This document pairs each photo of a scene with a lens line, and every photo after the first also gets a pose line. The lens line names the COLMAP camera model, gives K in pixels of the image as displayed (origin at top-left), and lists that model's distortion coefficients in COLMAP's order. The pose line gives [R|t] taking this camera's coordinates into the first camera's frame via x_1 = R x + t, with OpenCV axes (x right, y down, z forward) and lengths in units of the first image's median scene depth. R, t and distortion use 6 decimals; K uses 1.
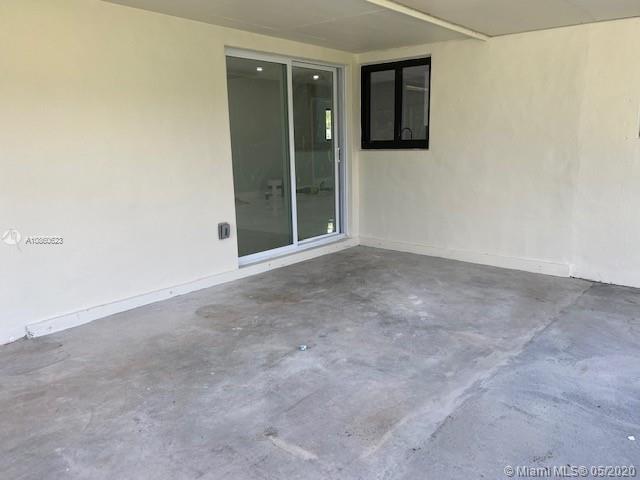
lens RADIAL K [[493.7, 0, 320.0], [0, 493.7, 240.0], [0, 0, 1]] dist [0.034199, -0.004598]
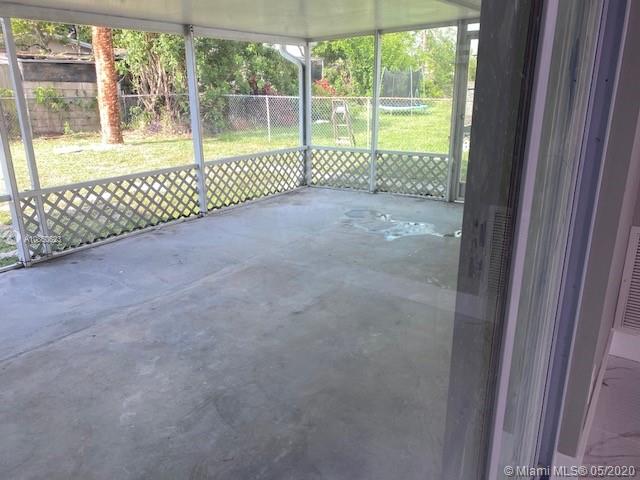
lens RADIAL K [[493.7, 0, 320.0], [0, 493.7, 240.0], [0, 0, 1]] dist [0.034199, -0.004598]
pose [[-0.995156, 0.055478, -0.081164, -0.003226], [0.008415, 0.870606, 0.491910, -0.432529], [0.097952, 0.488844, -0.866855, 1.749055]]
